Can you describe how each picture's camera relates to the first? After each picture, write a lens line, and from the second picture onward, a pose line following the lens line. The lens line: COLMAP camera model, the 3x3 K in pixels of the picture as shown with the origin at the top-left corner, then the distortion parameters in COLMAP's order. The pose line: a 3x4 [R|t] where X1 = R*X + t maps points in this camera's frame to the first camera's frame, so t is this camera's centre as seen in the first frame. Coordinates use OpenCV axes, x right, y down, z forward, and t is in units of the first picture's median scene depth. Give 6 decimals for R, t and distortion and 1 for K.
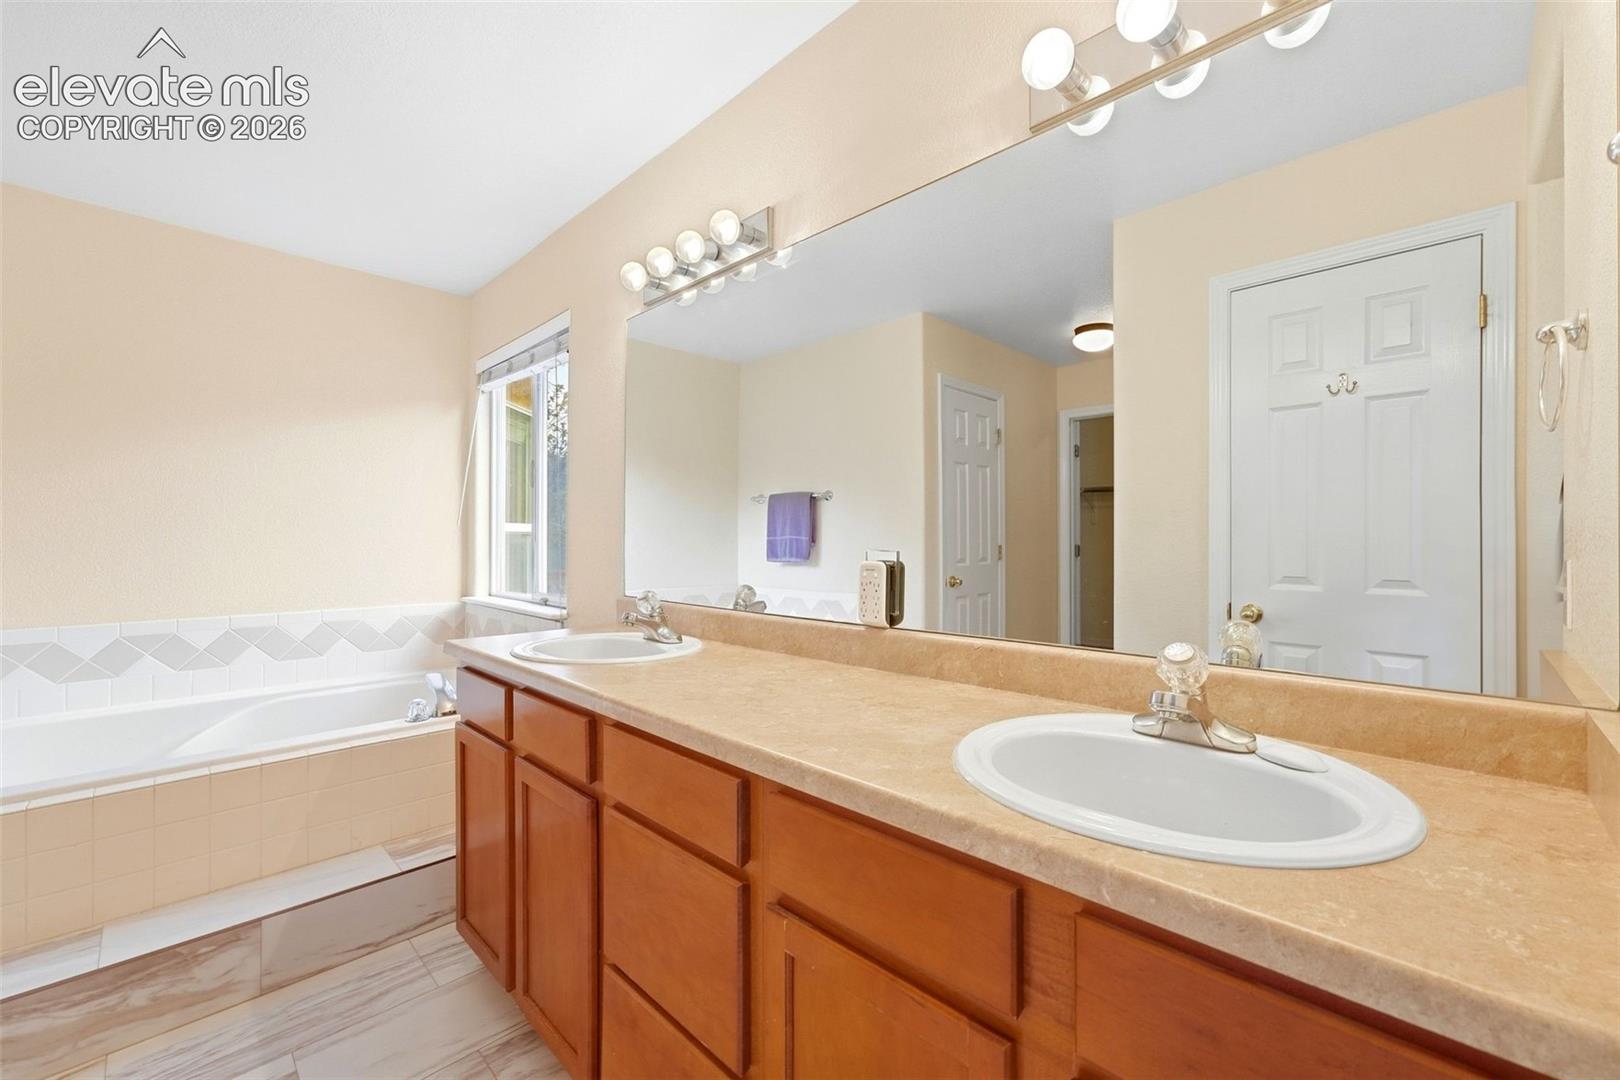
lens RADIAL K [[662.7, 0, 810.0], [0, 662.7, 540.0], [0, 0, 1]] dist [-0.014033, 0.010607]
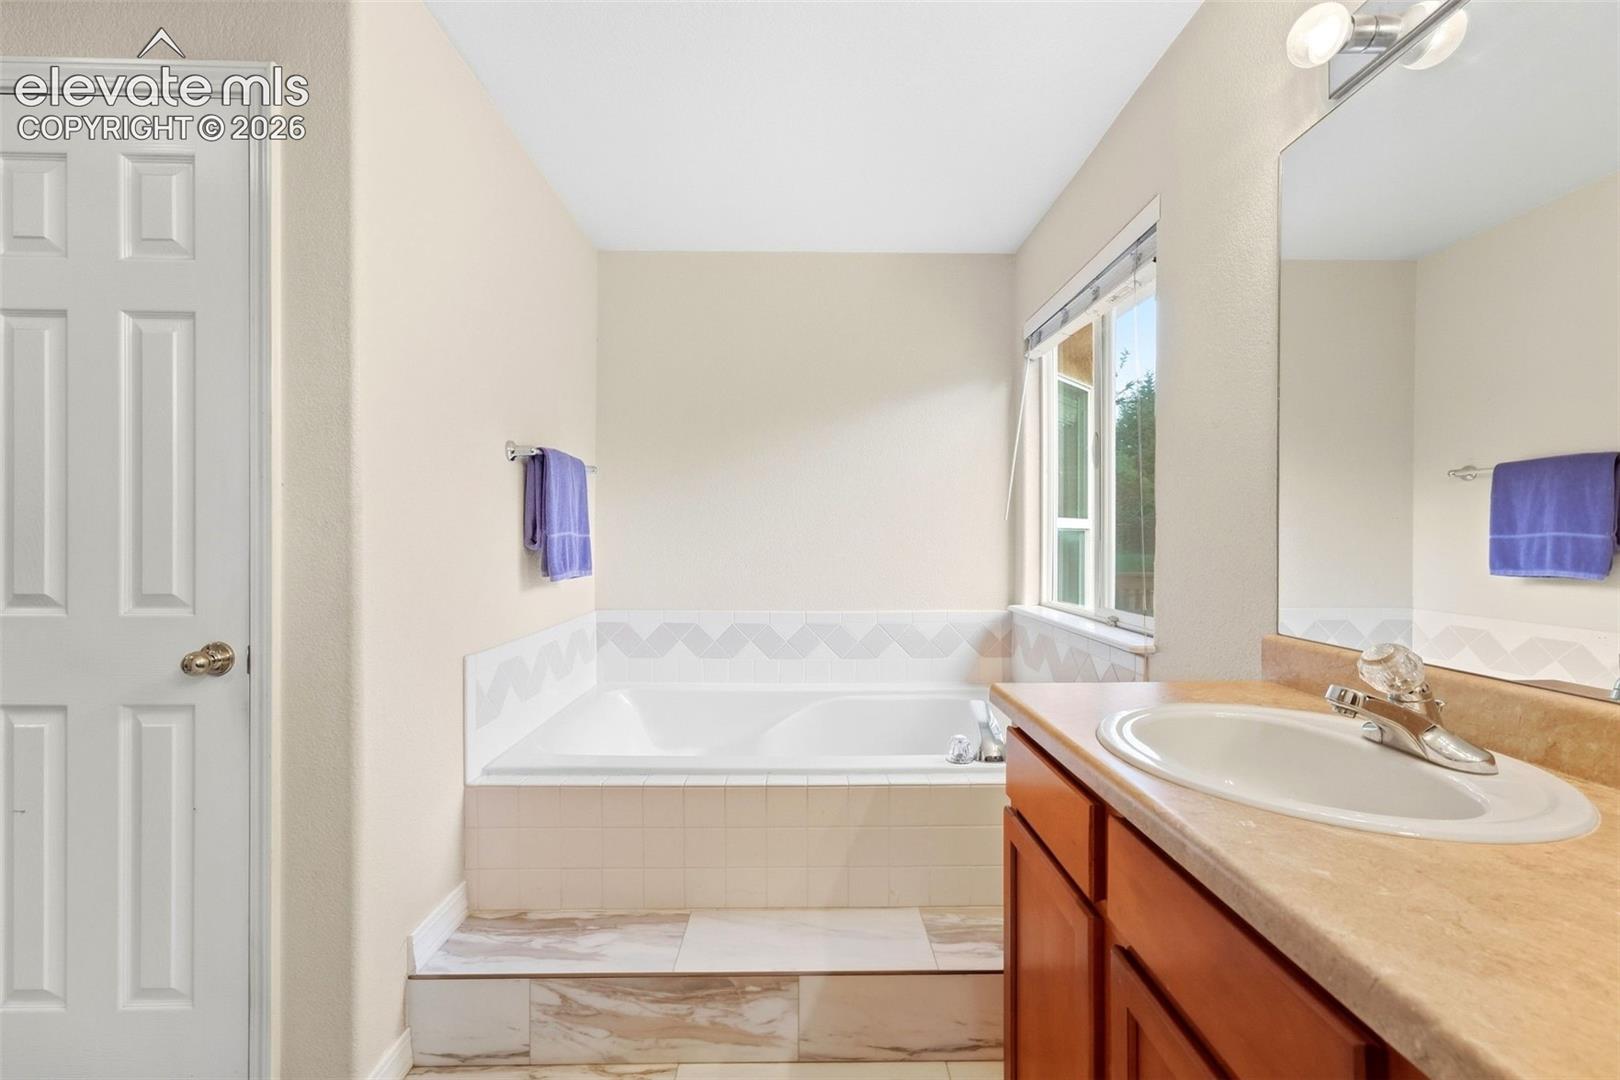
lens RADIAL K [[662.7, 0, 810.0], [0, 662.7, 540.0], [0, 0, 1]] dist [-0.014033, 0.010607]
pose [[0.716826, -0.002669, -0.697247, -0.152523], [0.001154, 0.999996, -0.002641, 0.004263], [0.697251, 0.001088, 0.716826, 0.277316]]
